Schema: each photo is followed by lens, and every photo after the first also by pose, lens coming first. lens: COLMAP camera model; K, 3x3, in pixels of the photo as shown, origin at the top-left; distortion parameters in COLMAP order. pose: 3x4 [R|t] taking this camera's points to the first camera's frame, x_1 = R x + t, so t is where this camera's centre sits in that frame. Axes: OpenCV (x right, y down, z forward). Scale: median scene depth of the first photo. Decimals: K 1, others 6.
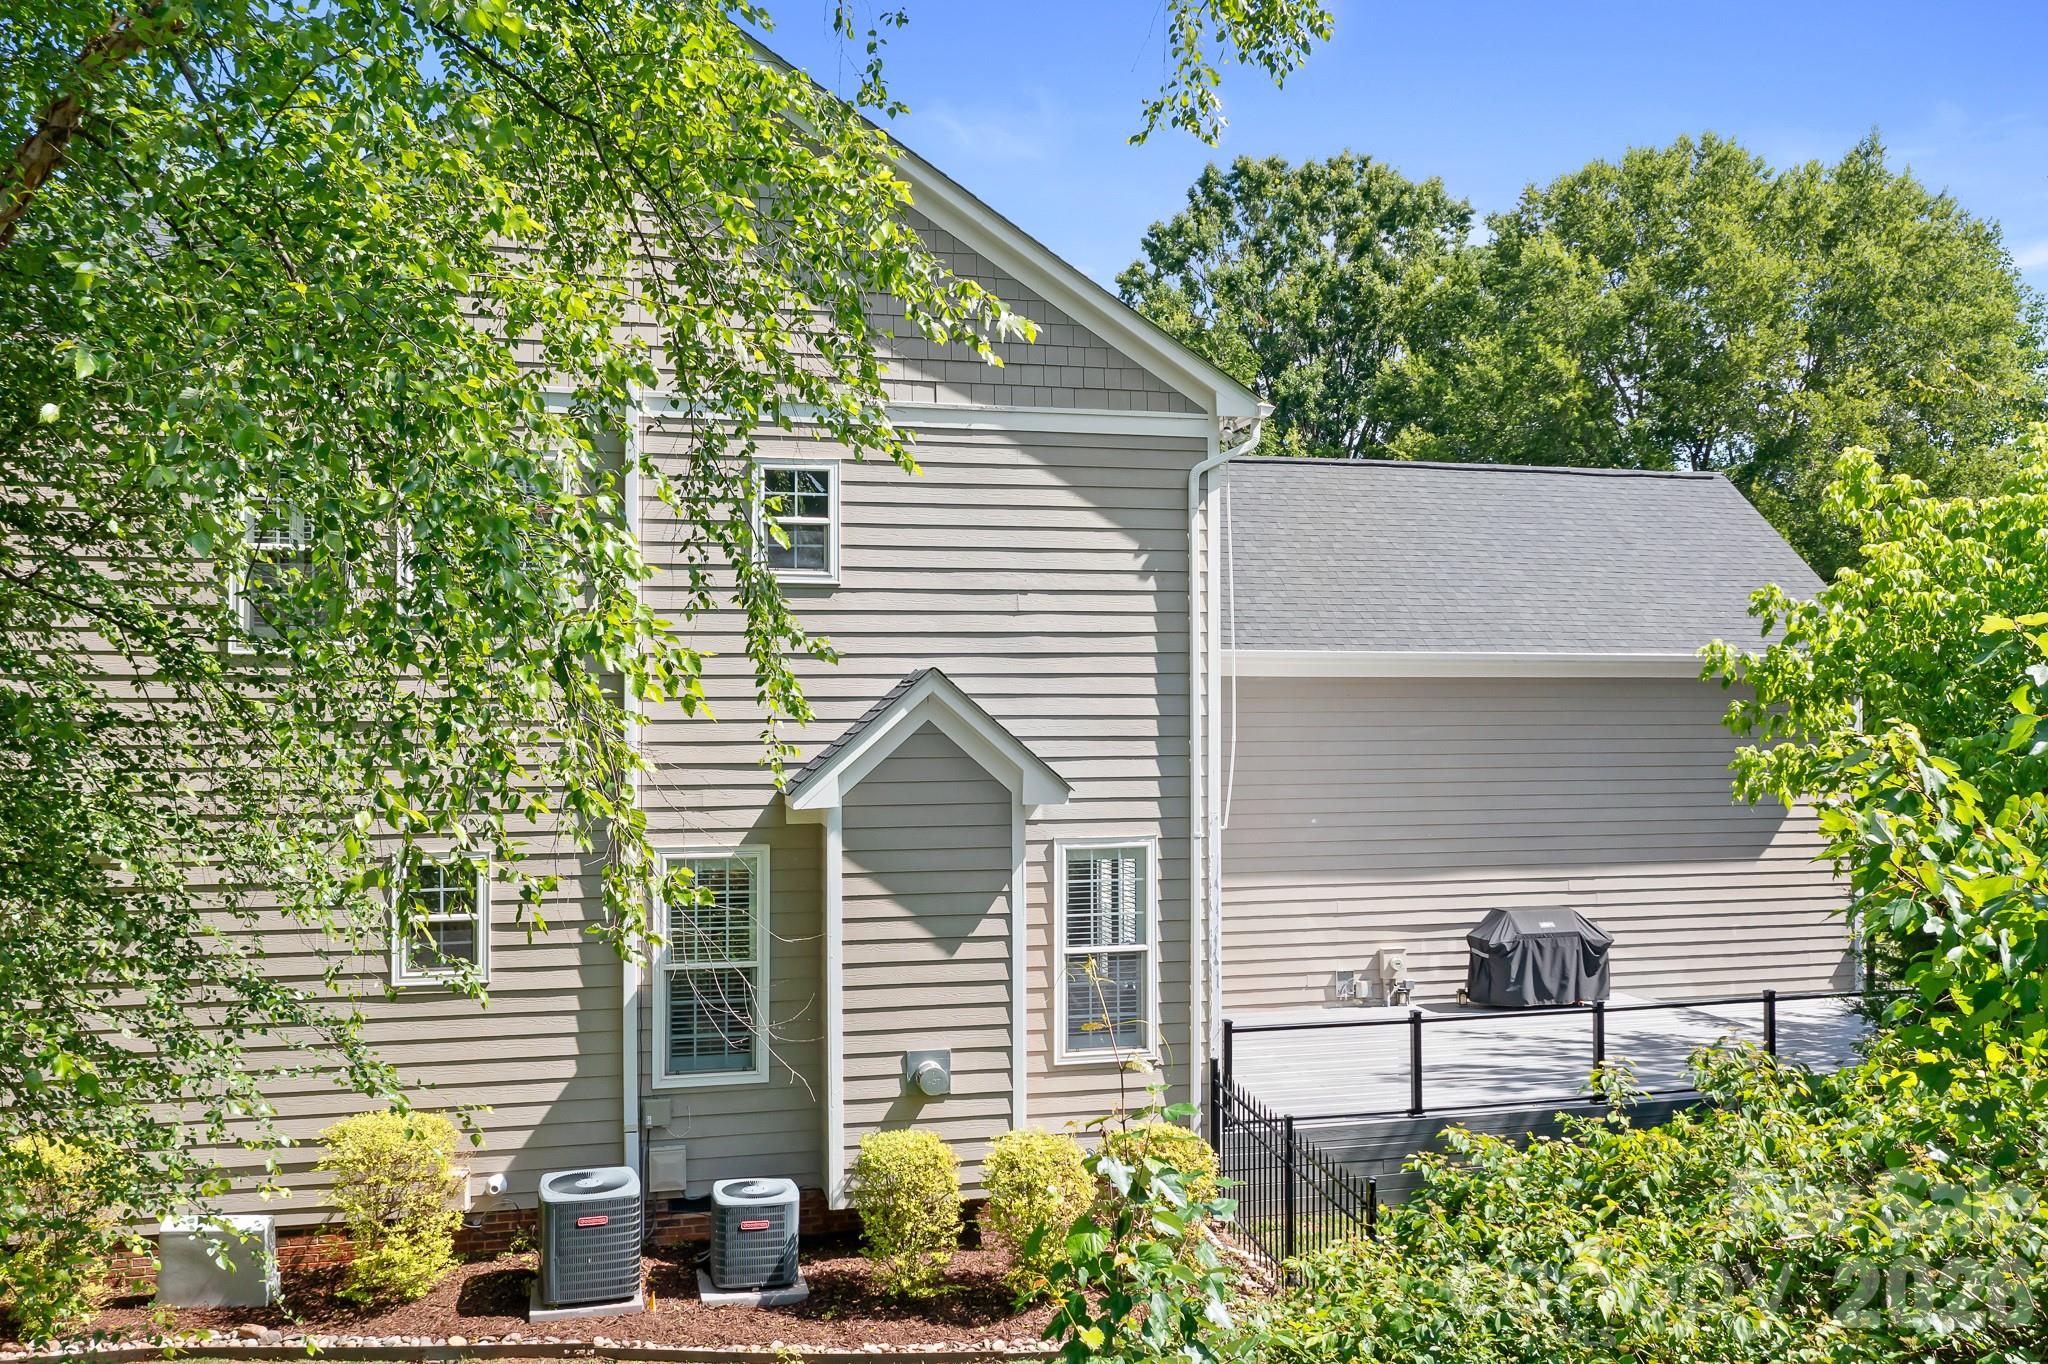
lens RADIAL K [[1610.6, 0, 1018.9], [0, 1610.6, 680.4], [0, 0, 1]] dist [-0.016838, 0.011122]
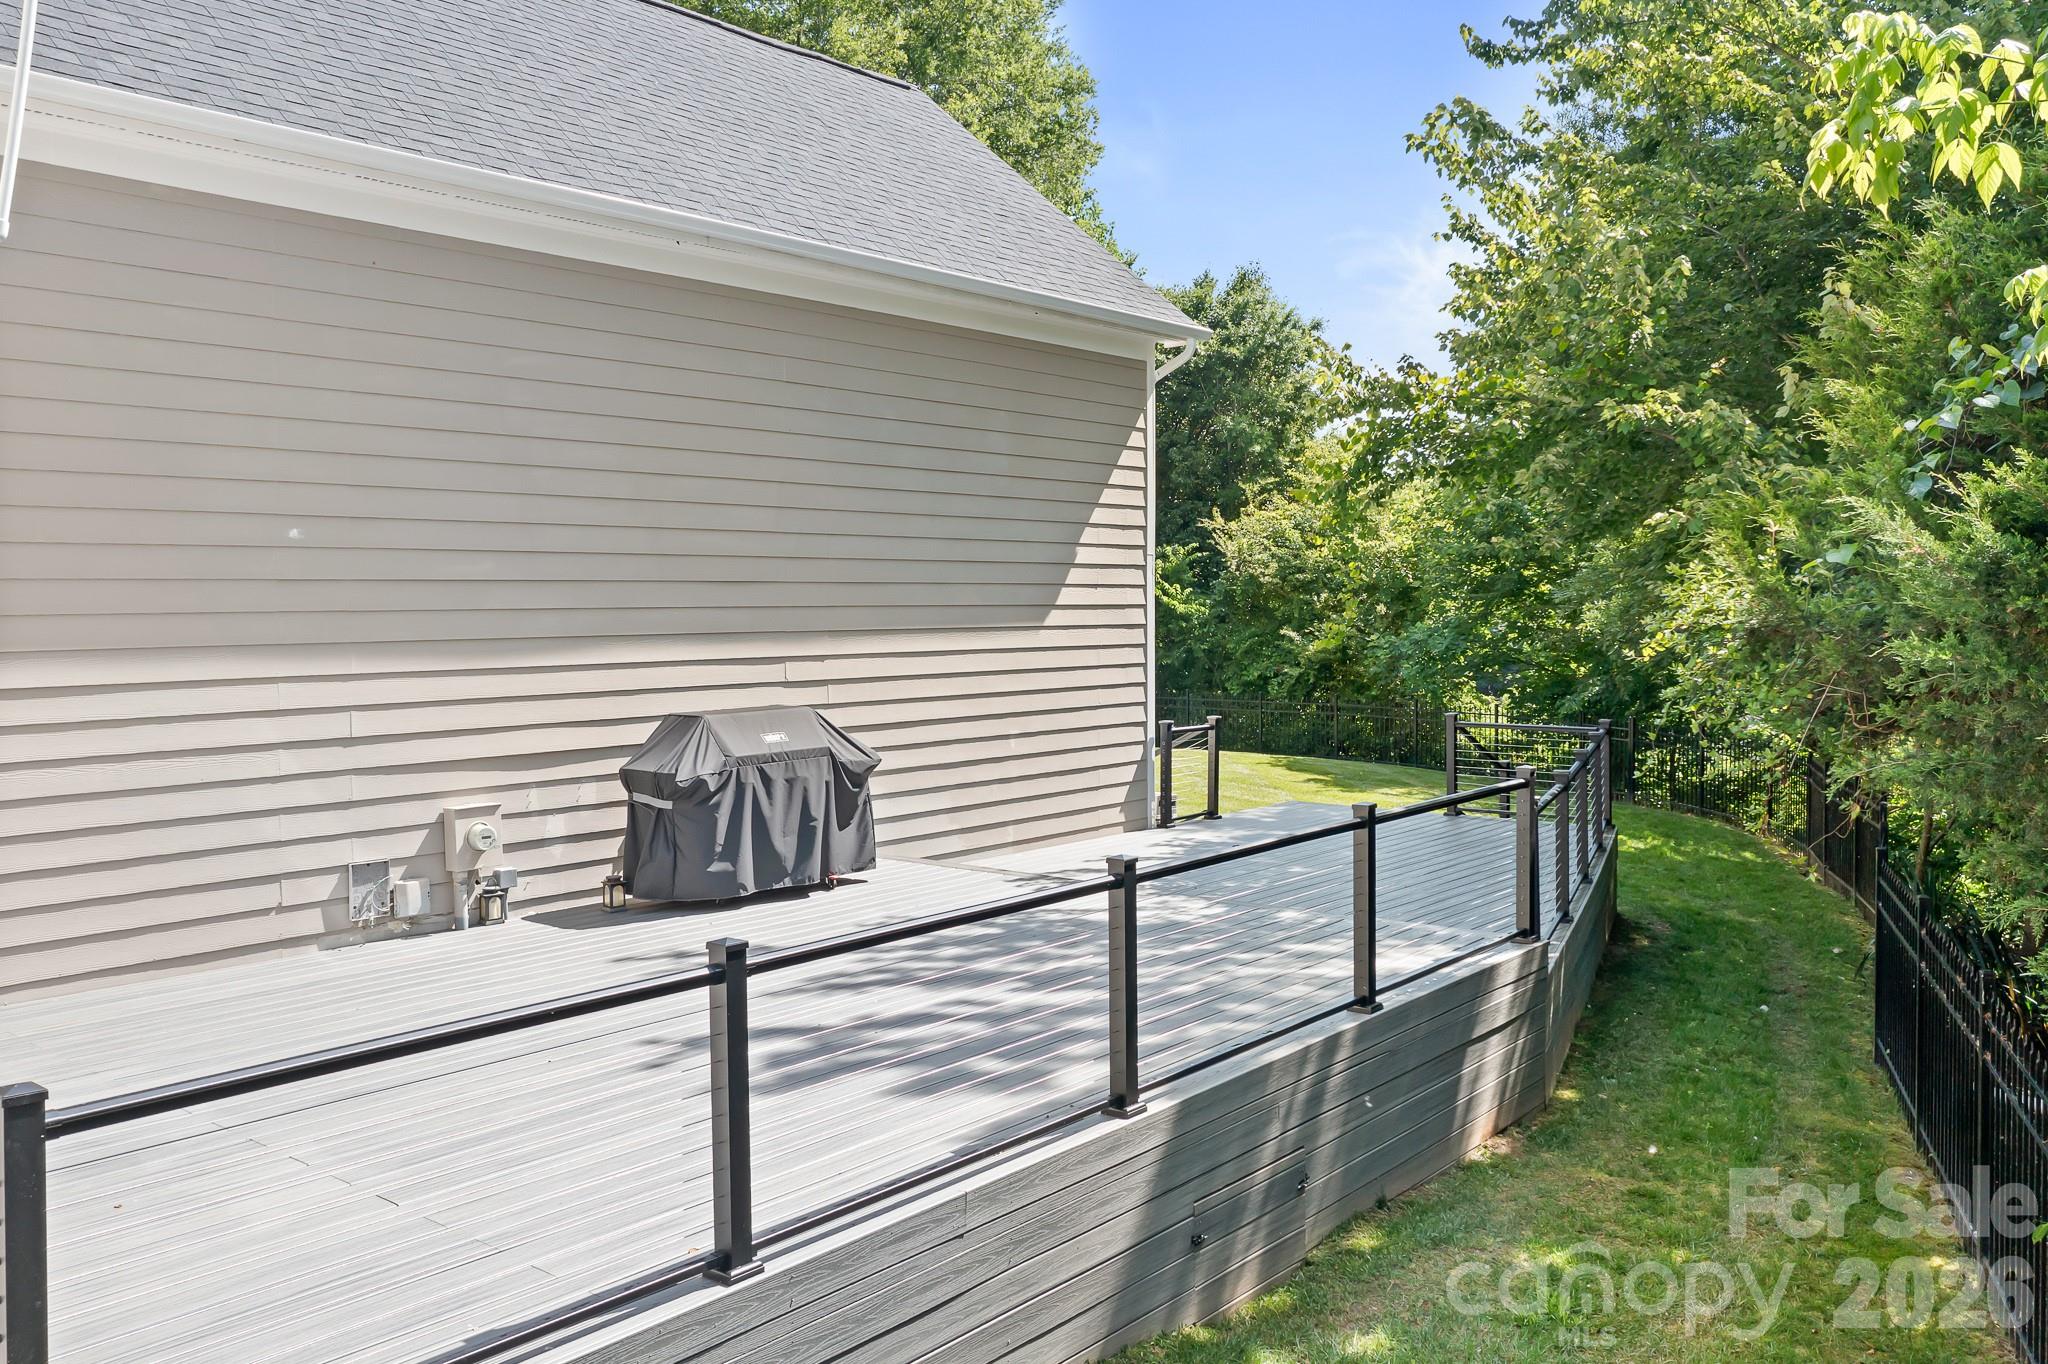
lens RADIAL K [[1610.6, 0, 1028.1], [0, 1610.6, 664.3], [0, 0, 1]] dist [-0.016838, 0.011122]
pose [[0.800855, -0.024936, 0.598339, 0.079020], [-0.007648, 0.998625, 0.051854, 0.098210], [-0.598810, -0.046104, 0.799563, 0.520300]]
